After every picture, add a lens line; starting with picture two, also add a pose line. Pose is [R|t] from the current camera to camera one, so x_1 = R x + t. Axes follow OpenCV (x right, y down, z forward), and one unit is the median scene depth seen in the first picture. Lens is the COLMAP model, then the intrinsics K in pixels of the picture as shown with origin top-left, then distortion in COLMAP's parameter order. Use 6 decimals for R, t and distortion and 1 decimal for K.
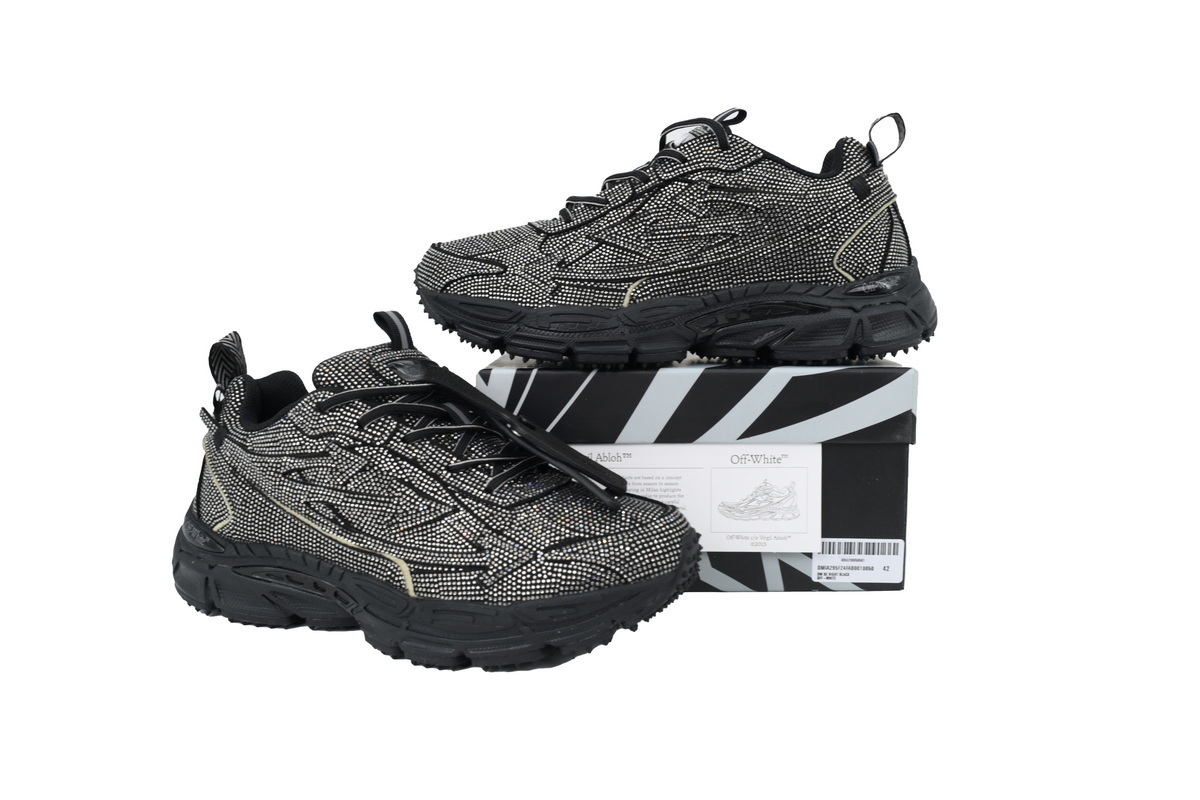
lens RADIAL K [[1013.2, 0, 597.3], [0, 1013.2, 398.8], [0, 0, 1]] dist [-0.005488, -0.000898]
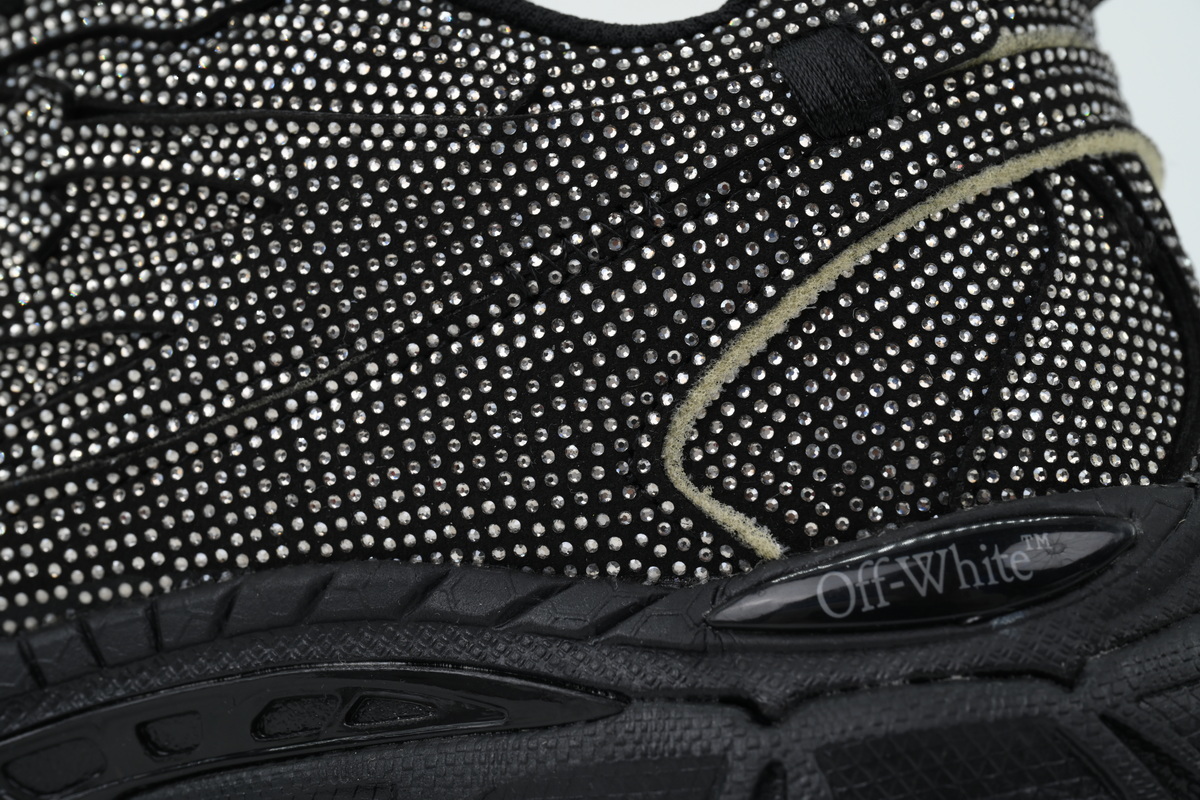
lens RADIAL K [[2586.9, 0, 601.1], [0, 2586.9, 398.6], [0, 0, 1]] dist [-0.092871, 0.000000]
pose [[0.952236, -0.025928, -0.304260, 0.370503], [-0.042839, 0.975192, -0.217175, -0.040495], [0.302343, 0.219836, 0.927502, 0.548642]]
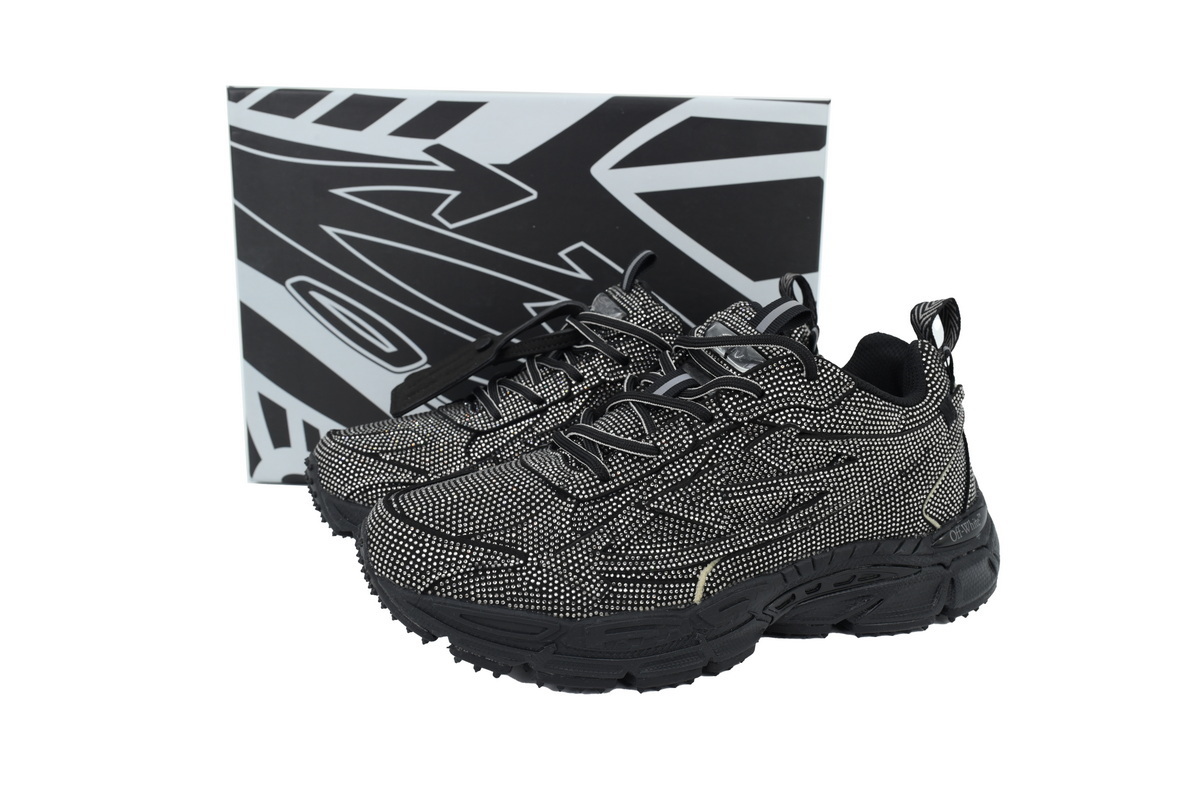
lens RADIAL K [[1013.2, 0, 601.3], [0, 1013.2, 402.7], [0, 0, 1]] dist [-0.005488, -0.000898]
pose [[0.931417, -0.057881, 0.359321, -0.287825], [0.021423, 0.994280, 0.104633, -0.309358], [-0.363322, -0.089759, 0.927330, 0.358215]]
